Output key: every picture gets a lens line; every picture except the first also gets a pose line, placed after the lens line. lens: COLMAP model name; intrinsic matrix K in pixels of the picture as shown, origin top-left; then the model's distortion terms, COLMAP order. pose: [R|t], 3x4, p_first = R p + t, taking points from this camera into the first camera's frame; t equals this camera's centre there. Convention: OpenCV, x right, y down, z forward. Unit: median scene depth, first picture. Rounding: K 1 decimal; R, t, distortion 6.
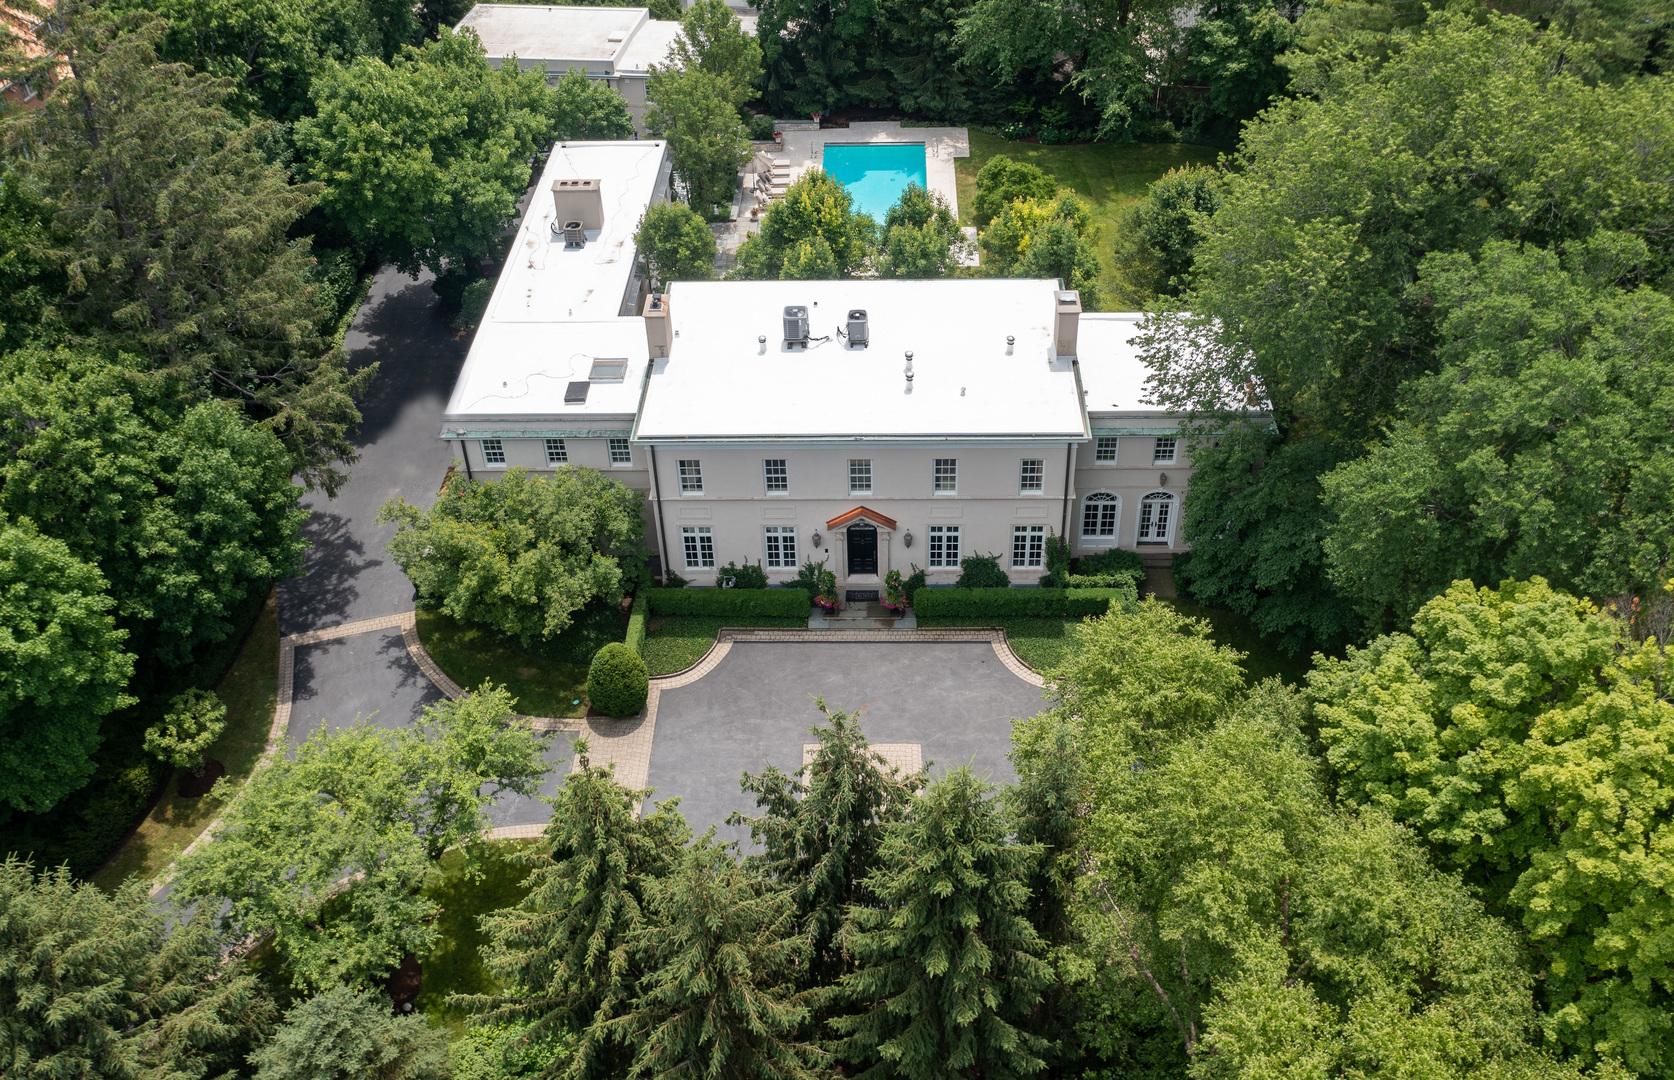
lens RADIAL K [[1472.7, 0, 861.0], [0, 1472.7, 536.2], [0, 0, 1]] dist [-0.036028, -0.006206]
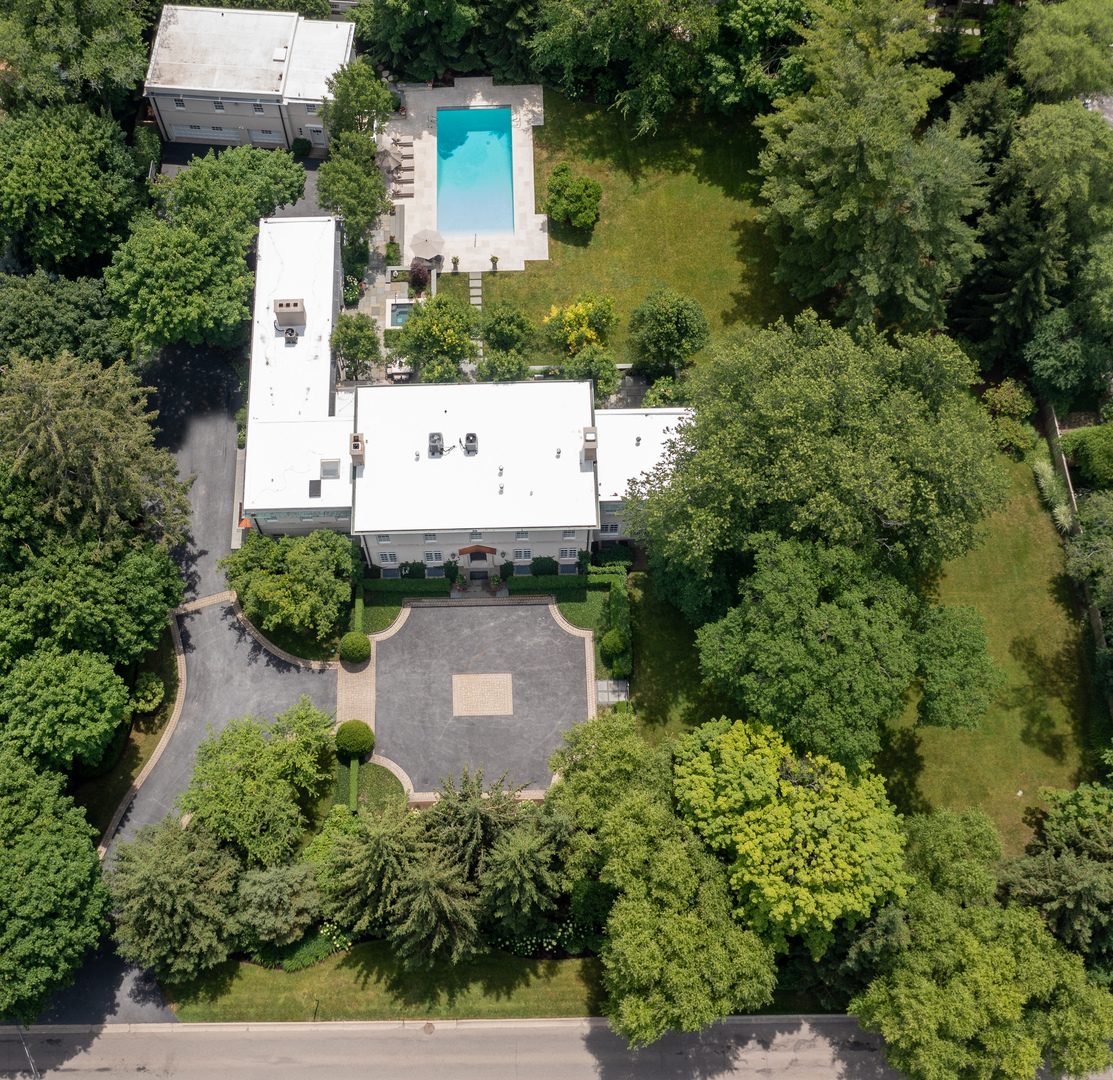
lens RADIAL K [[1462.0, 0, 519.3], [0, 1462.0, 540.8], [0, 0, 1]] dist [-0.007431, -0.934068]
pose [[0.999169, -0.034238, 0.022133, 0.012501], [0.018693, 0.867188, 0.497630, -0.915831], [-0.036231, -0.496802, 0.867107, -0.571179]]
